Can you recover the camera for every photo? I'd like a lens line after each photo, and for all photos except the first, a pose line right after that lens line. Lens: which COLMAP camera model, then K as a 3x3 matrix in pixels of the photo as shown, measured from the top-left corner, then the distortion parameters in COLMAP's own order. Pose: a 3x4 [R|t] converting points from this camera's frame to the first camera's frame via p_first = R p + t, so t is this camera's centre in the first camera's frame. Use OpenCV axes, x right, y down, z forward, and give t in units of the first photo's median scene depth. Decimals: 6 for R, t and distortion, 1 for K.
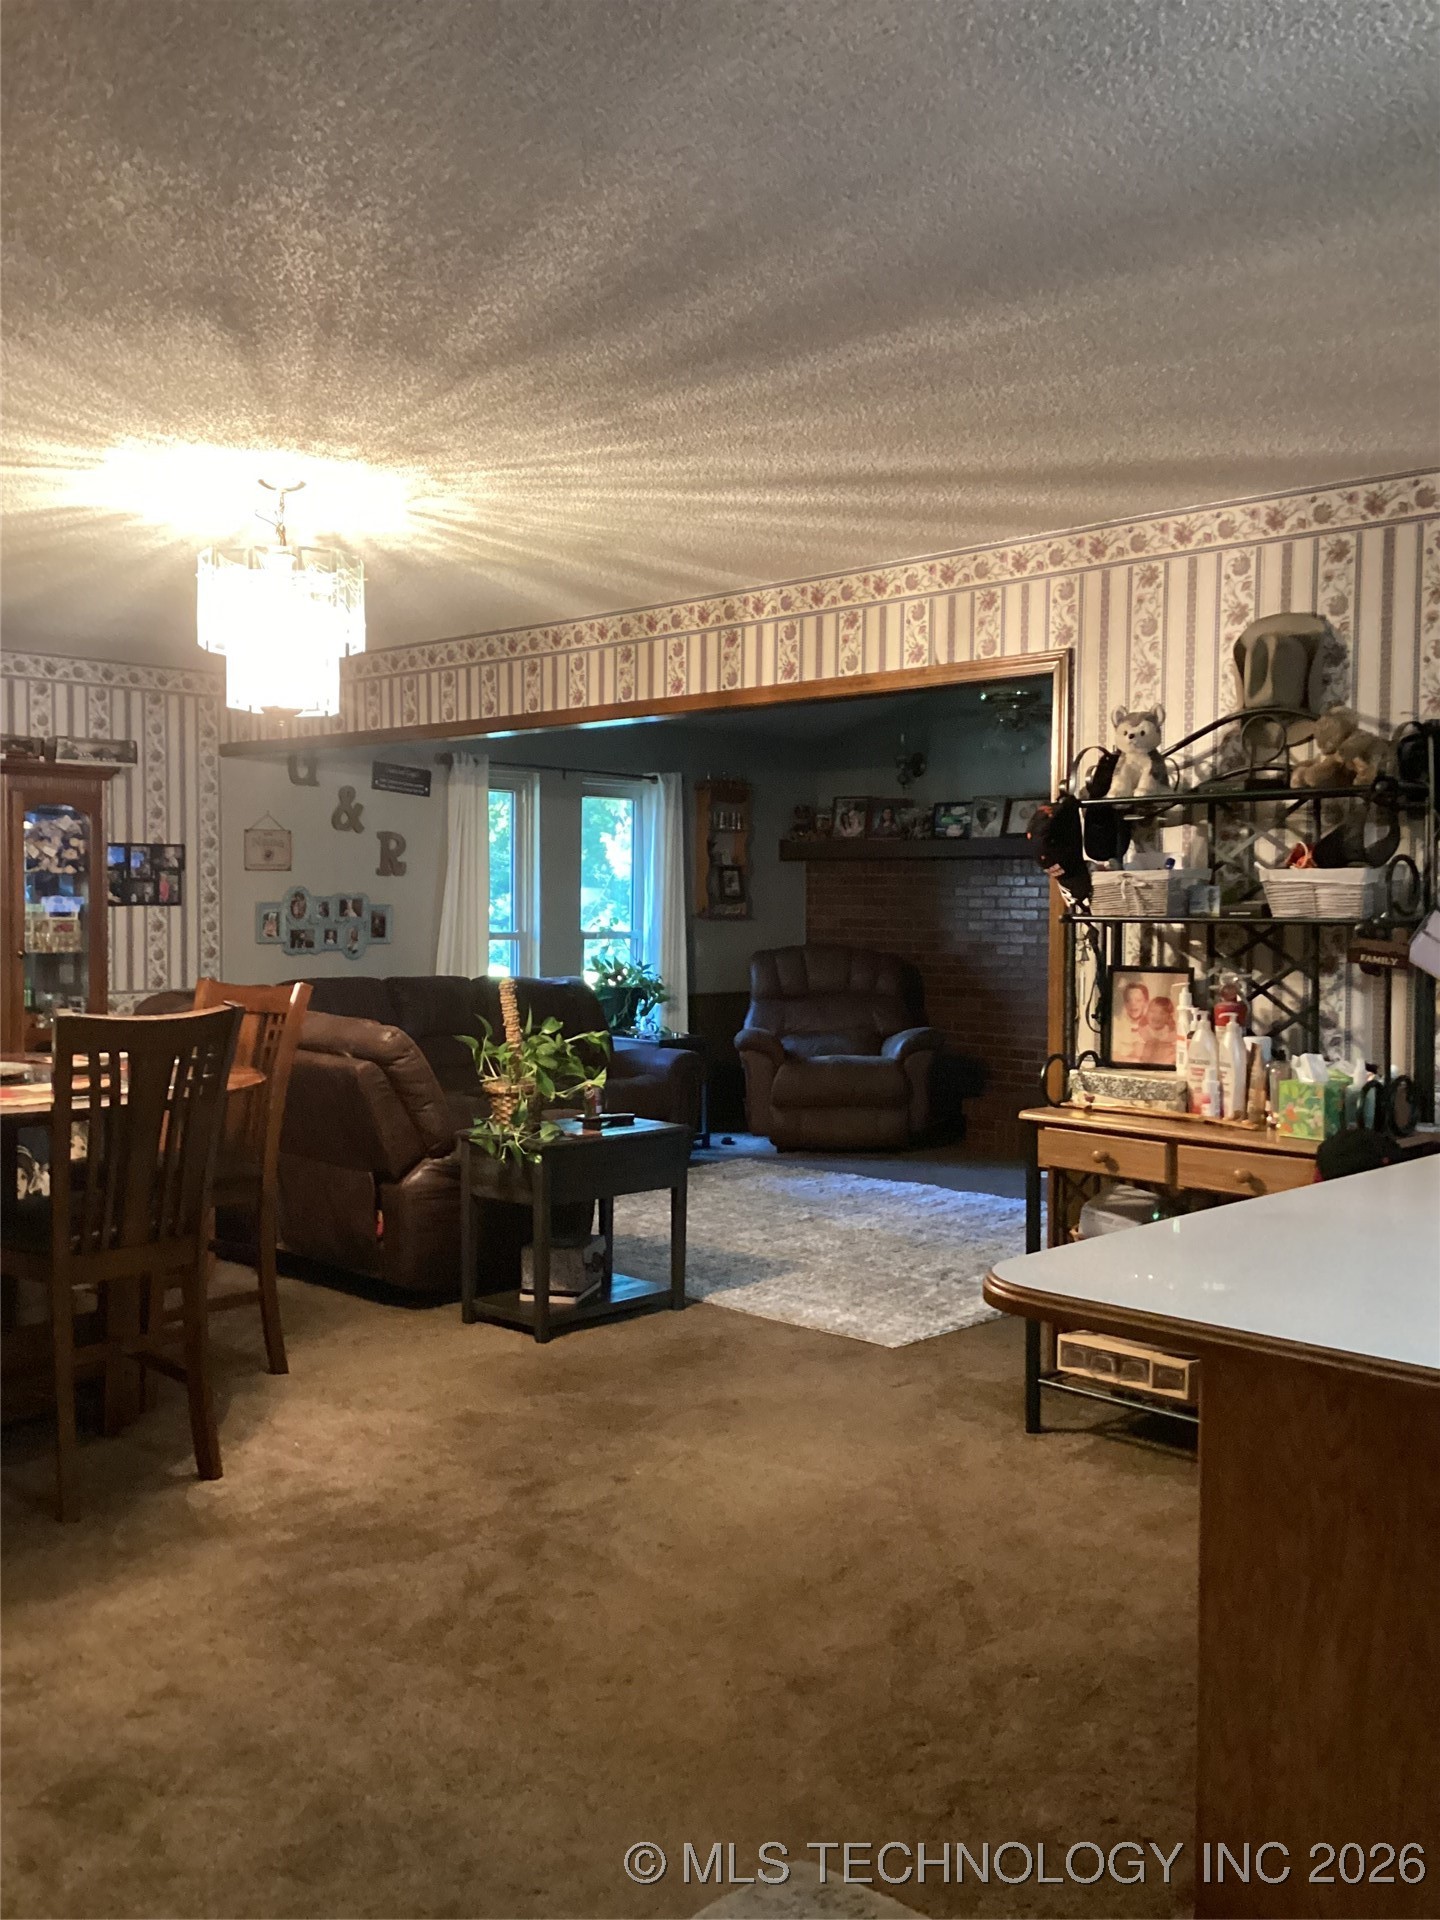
lens RADIAL K [[1742.7, 0, 726.5], [0, 1742.7, 954.4], [0, 0, 1]] dist [0.135236, -0.250286]
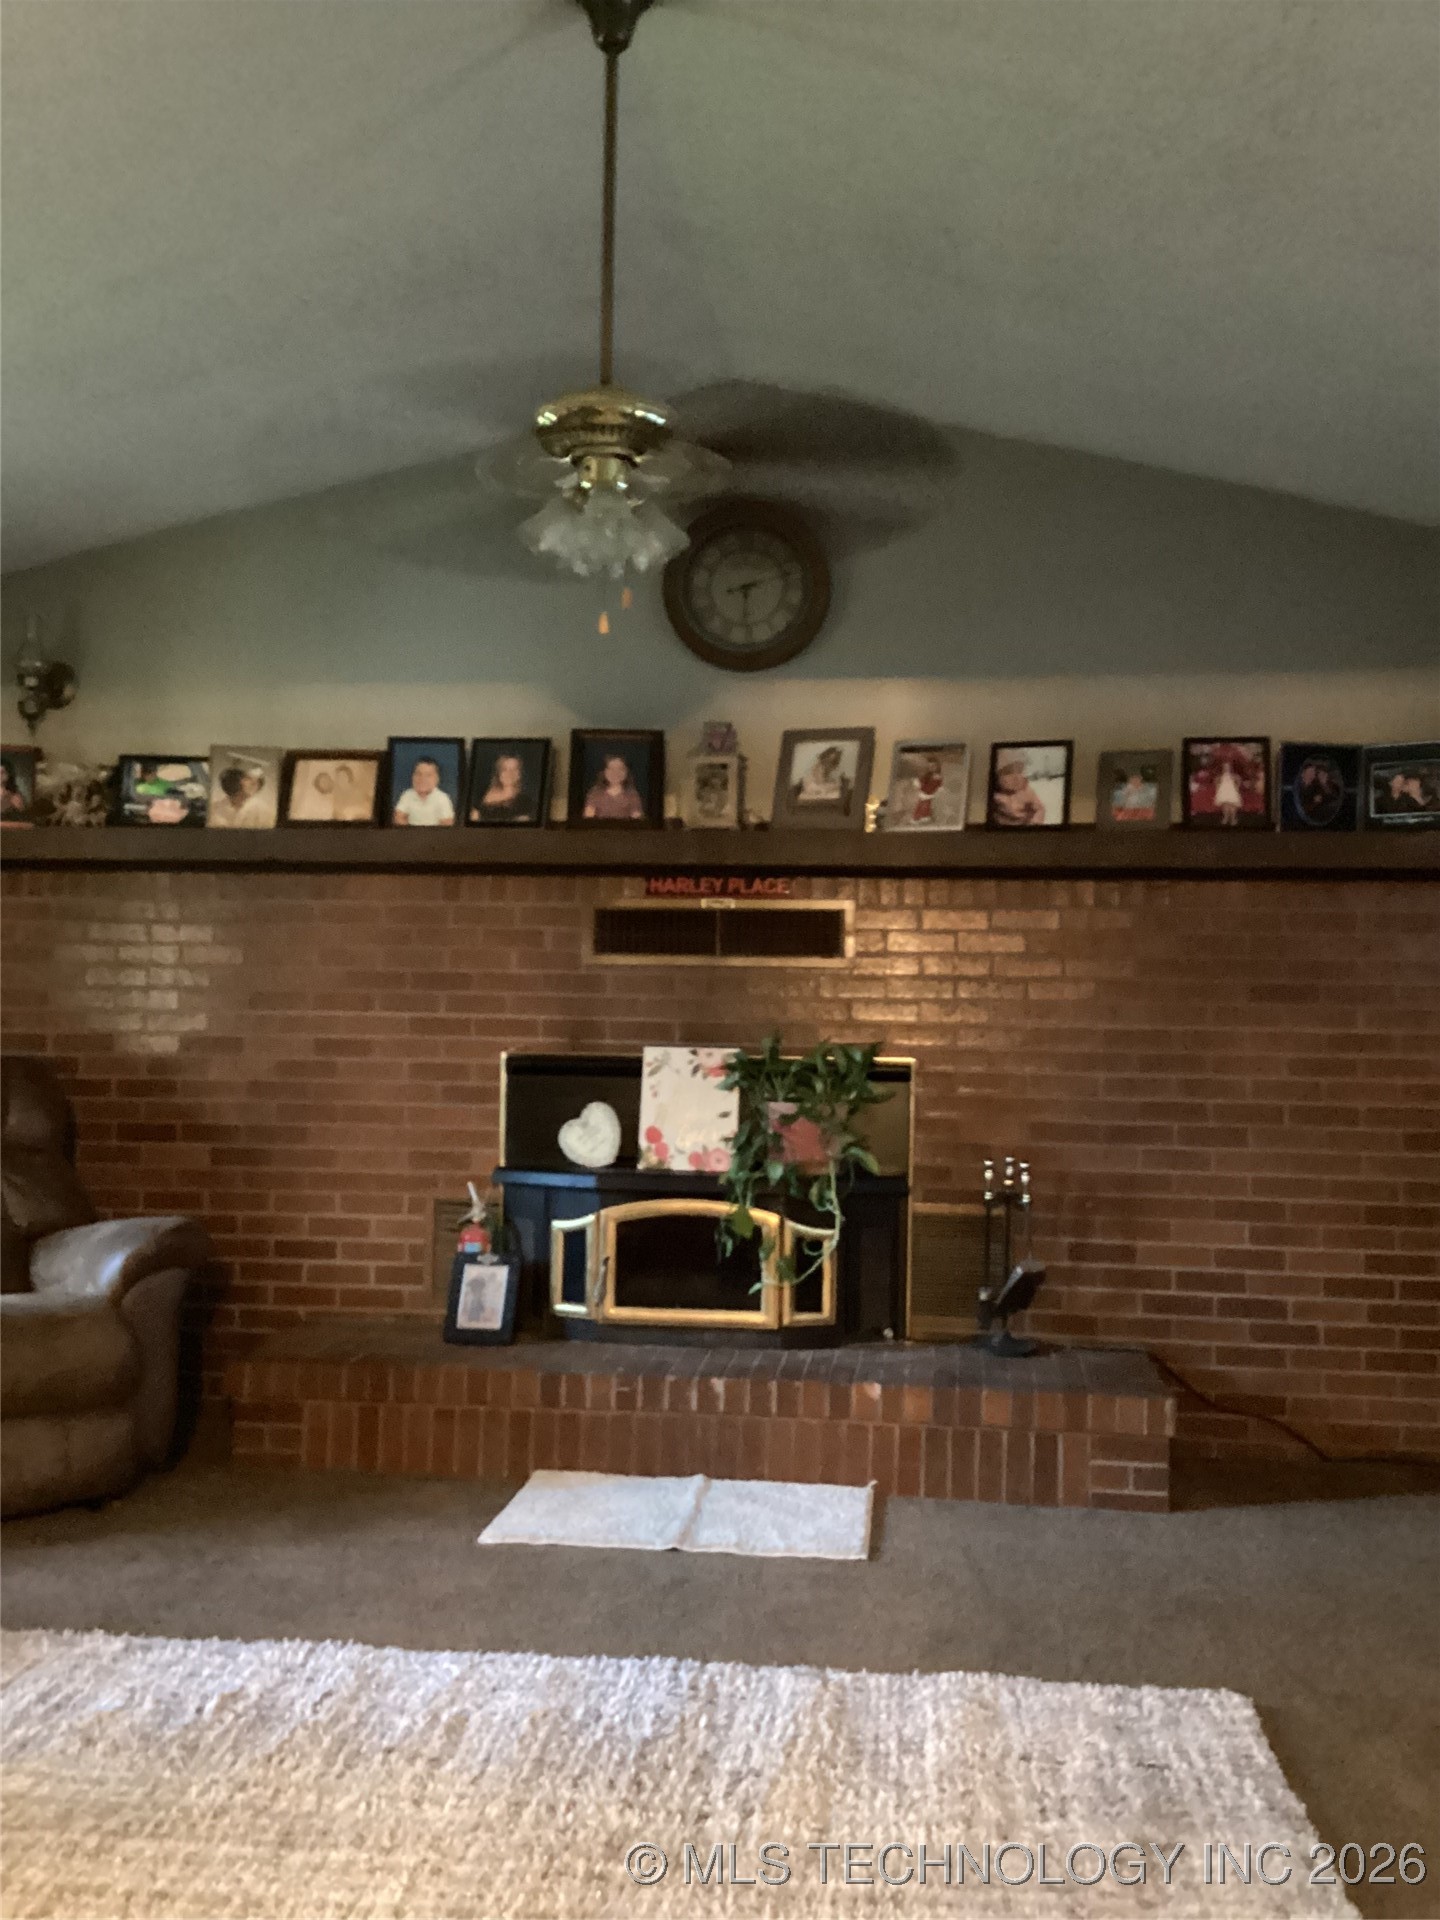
lens RADIAL K [[1755.7, 0, 729.3], [0, 1755.7, 959.6], [0, 0, 1]] dist [0.124959, -0.252660]
pose [[0.793438, 0.022826, 0.608222, -0.059651], [0.011524, 0.998554, -0.052507, 0.000700], [-0.608541, 0.048670, 0.792028, 0.585780]]
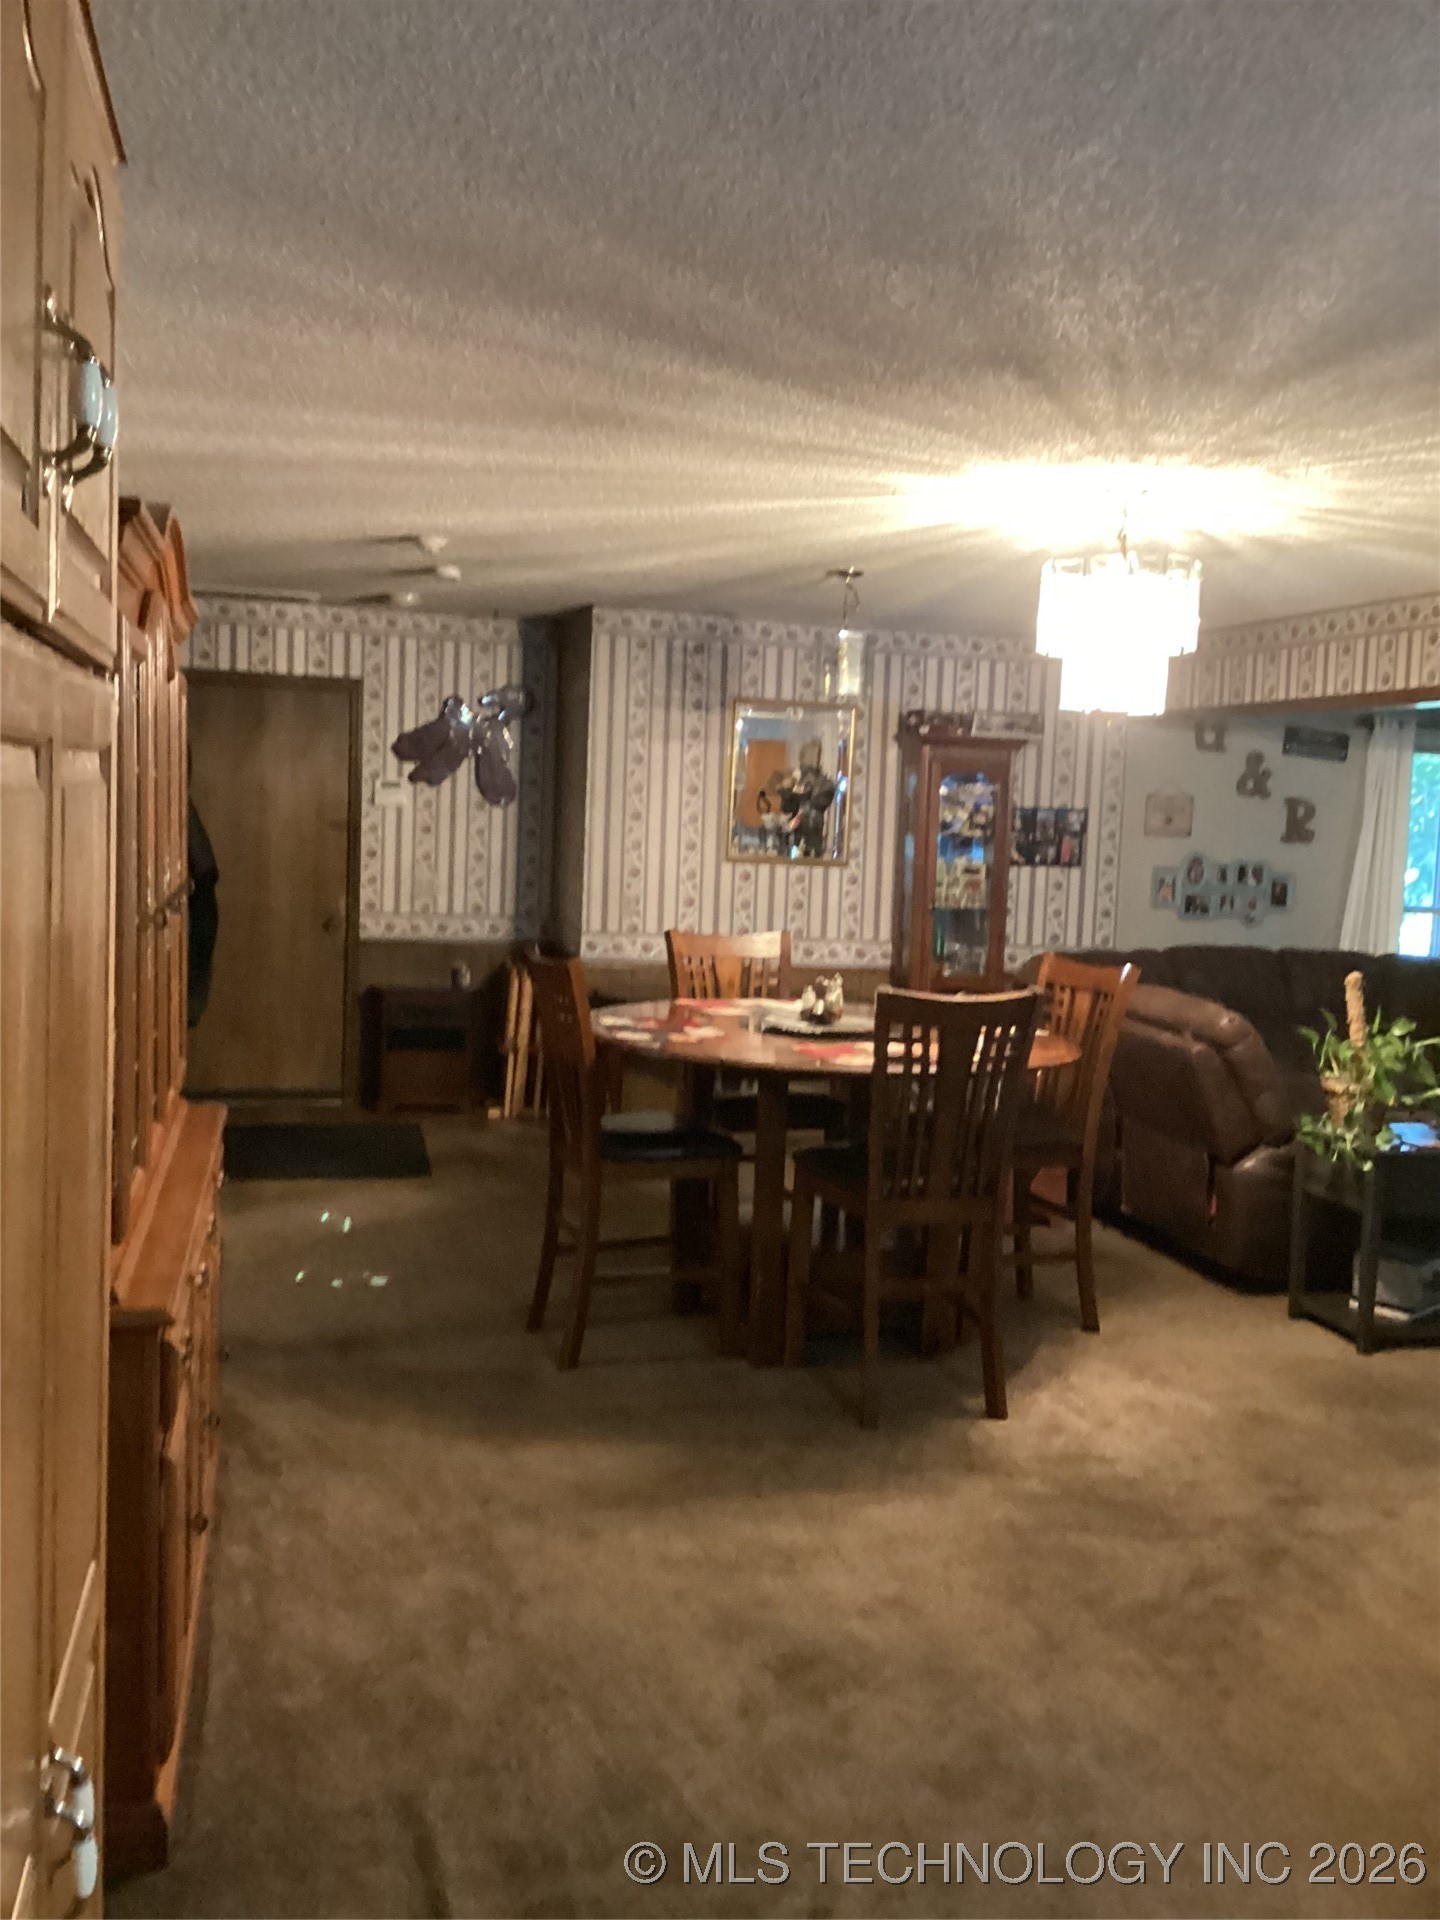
lens RADIAL K [[1762.3, 0, 720.0], [0, 1762.3, 960.0], [0, 0, 1]] dist [0.161356, -0.400292]
pose [[0.845628, 0.076511, -0.528261, 0.097333], [-0.052029, 0.996776, 0.061081, -0.035498], [0.531232, -0.024167, 0.846882, -0.015712]]
